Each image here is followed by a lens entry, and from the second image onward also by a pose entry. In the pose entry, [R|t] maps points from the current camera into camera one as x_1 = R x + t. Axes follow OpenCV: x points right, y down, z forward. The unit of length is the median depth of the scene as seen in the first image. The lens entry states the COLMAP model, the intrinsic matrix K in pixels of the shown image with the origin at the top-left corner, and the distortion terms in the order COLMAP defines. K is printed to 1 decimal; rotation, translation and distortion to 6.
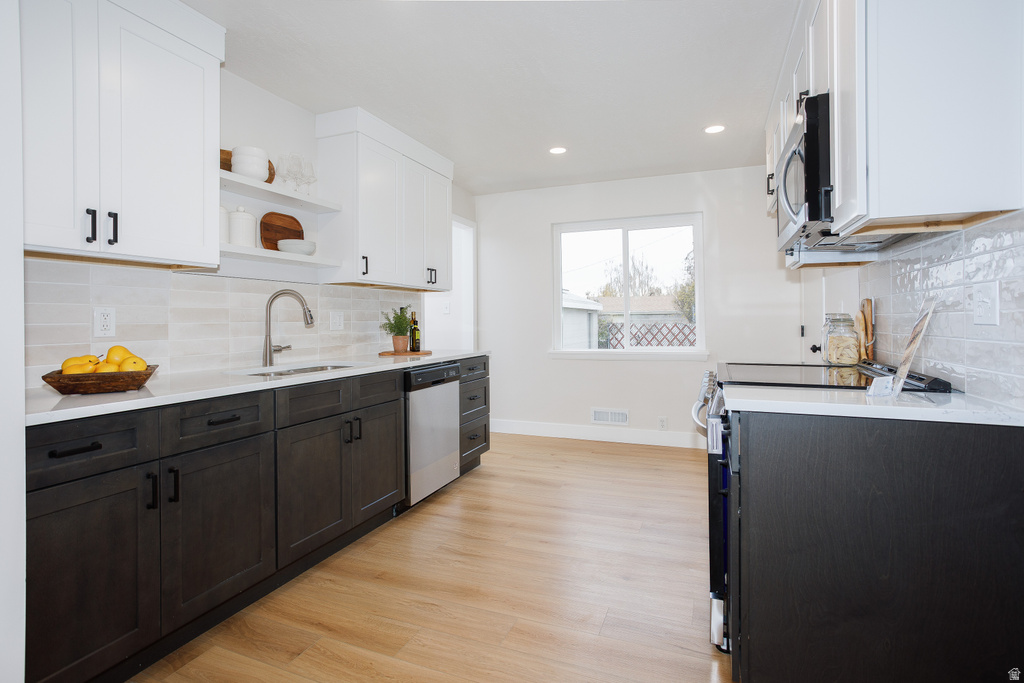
lens RADIAL K [[515.8, 0, 515.1], [0, 515.8, 320.6], [0, 0, 1]] dist [-0.000322, 0.000269]
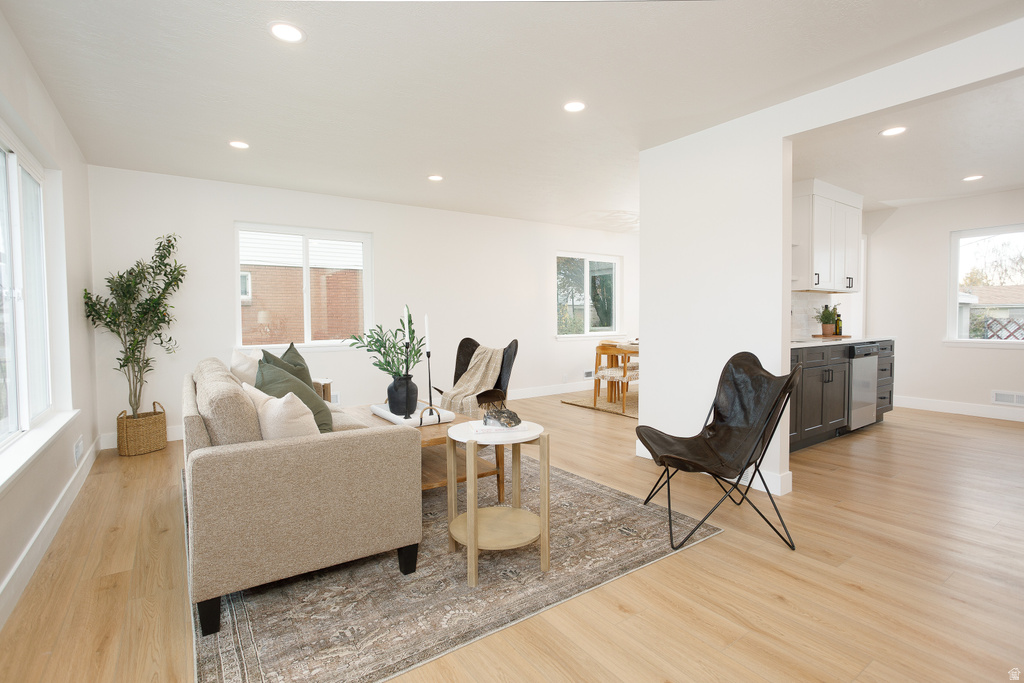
lens RADIAL K [[492.7, 0, 513.9], [0, 492.7, 336.0], [0, 0, 1]] dist [0.002351, 0.001336]
pose [[0.841351, 0.023671, -0.539970, -0.208740], [-0.001129, 0.999115, 0.042039, 0.004322], [0.540487, -0.034761, 0.840634, -0.662785]]
